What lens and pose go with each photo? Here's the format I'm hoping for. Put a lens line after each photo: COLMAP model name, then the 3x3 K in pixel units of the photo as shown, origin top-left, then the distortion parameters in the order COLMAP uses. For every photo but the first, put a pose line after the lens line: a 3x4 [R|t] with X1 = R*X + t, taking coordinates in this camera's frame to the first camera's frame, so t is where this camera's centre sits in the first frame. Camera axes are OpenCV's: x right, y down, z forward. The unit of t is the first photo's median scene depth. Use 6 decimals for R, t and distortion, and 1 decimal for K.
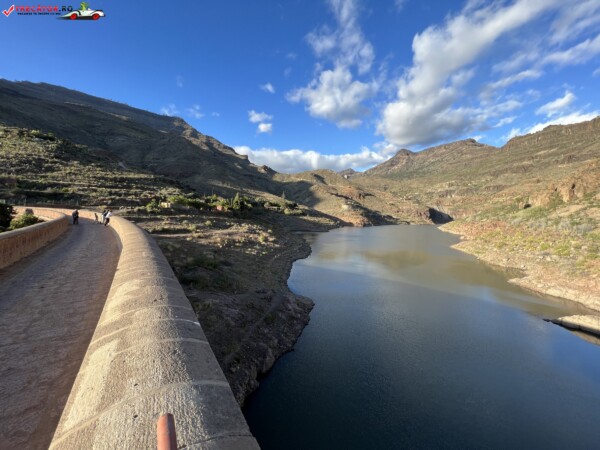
lens RADIAL K [[240.1, 0, 300.1], [0, 240.1, 225.7], [0, 0, 1]] dist [-0.000498, 0.000221]
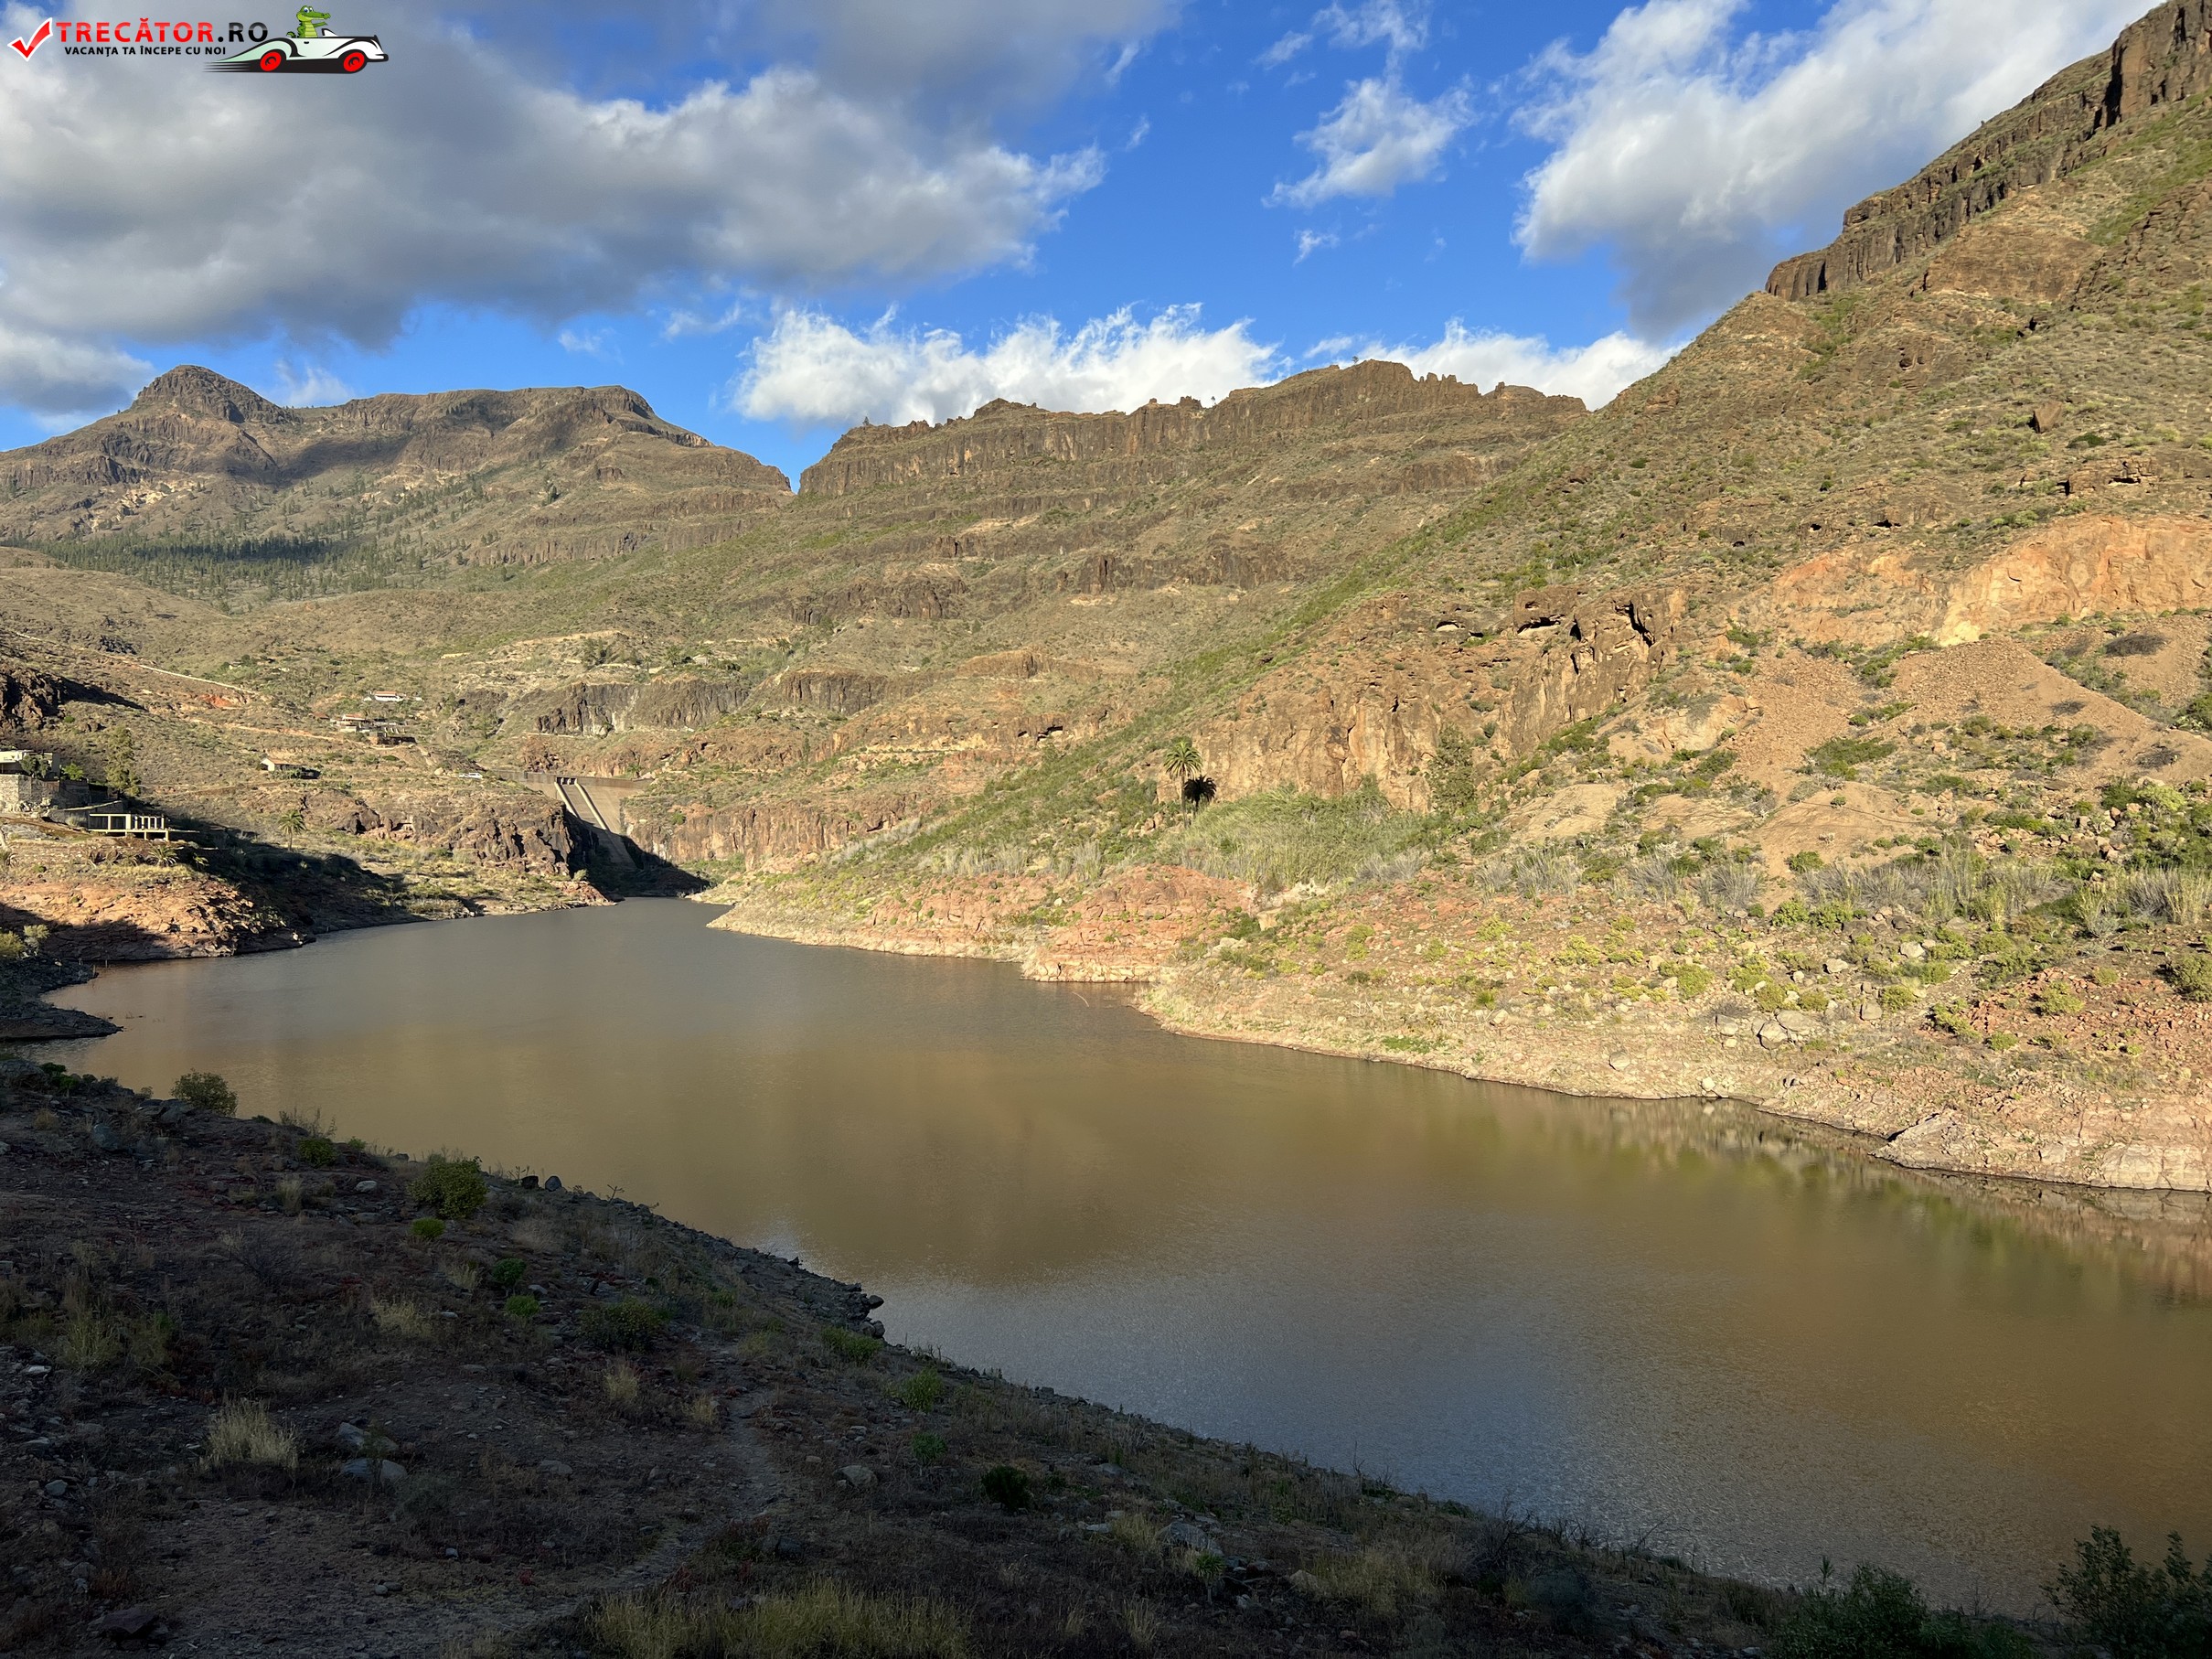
lens RADIAL K [[1670.1, 0, 1118.1], [0, 1670.1, 826.4], [0, 0, 1]] dist [0.065014, -0.093228]
pose [[0.610943, -0.016814, 0.791496, -0.268590], [0.061739, 0.997742, -0.026460, -0.021737], [-0.789264, 0.065032, 0.610601, 0.263810]]
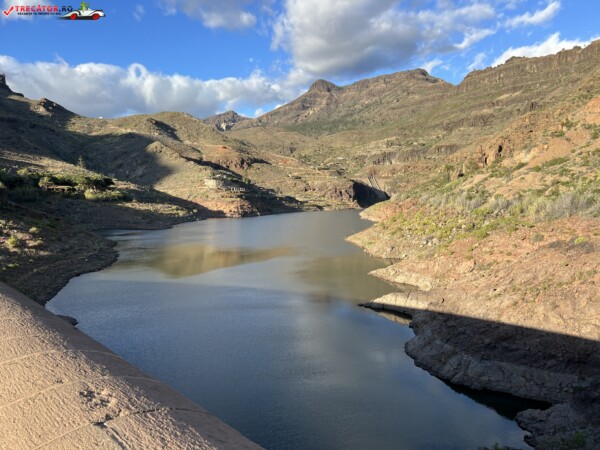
lens RADIAL K [[451.7, 0, 302.0], [0, 451.7, 227.3], [0, 0, 1]] dist [0.059618, -0.072608]
pose [[0.940555, -0.054575, 0.335228, 0.070282], [0.048306, 0.998467, 0.027018, 0.012284], [-0.336189, -0.009218, 0.941750, -0.136020]]
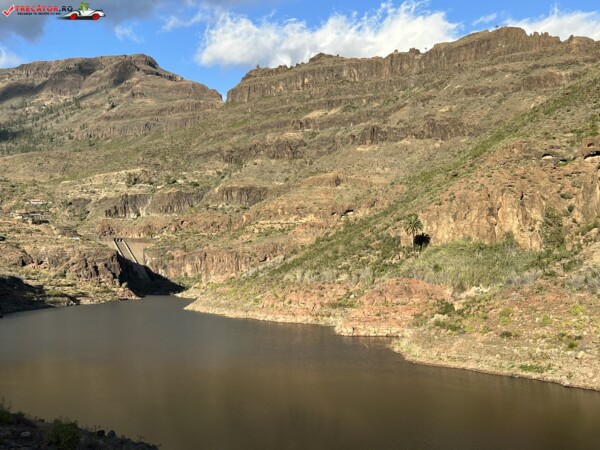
lens RADIAL K [[812.7, 0, 296.5], [0, 812.7, 224.5], [0, 0, 1]] dist [0.182014, -0.549124]
pose [[0.689426, 0.007081, 0.724321, -0.263341], [0.069212, 0.994733, -0.075602, -0.021865], [-0.721042, 0.102254, 0.685305, 0.267964]]
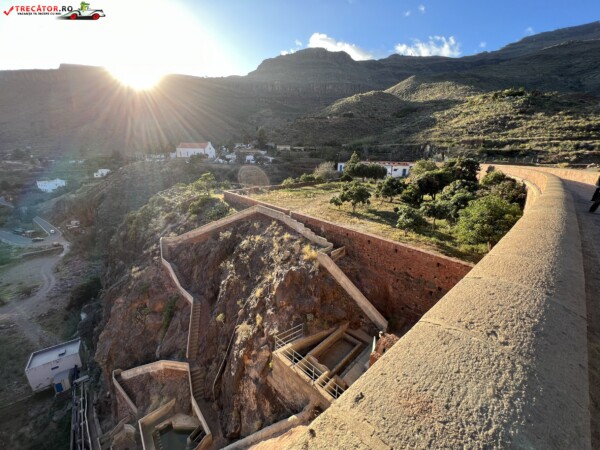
lens RADIAL K [[239.6, 0, 301.5], [0, 239.6, 225.4], [0, 0, 1]] dist [0.001071, 0.000074]
pose [[0.098449, 0.243560, -0.964876, -0.037403], [-0.079199, 0.968429, 0.236376, -0.000109], [0.991986, 0.053146, 0.114630, 0.020029]]
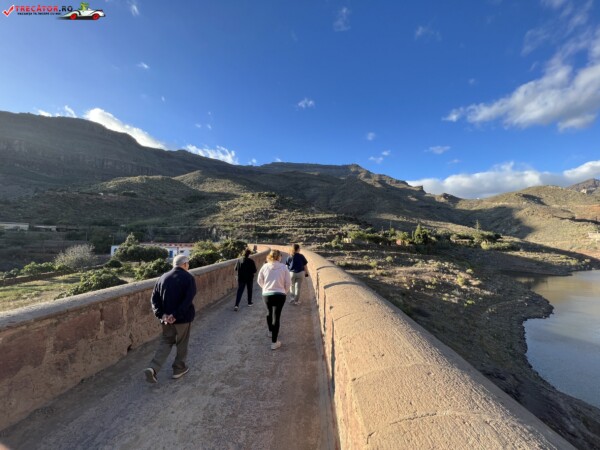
lens RADIAL K [[239.5, 0, 299.8], [0, 239.5, 226.3], [0, 0, 1]] dist [-0.001524, 0.000238]
pose [[0.769603, -0.065254, -0.635179, -0.033571], [-0.026072, 0.990723, -0.133370, -0.001919], [0.637990, 0.119202, 0.760762, 0.043686]]
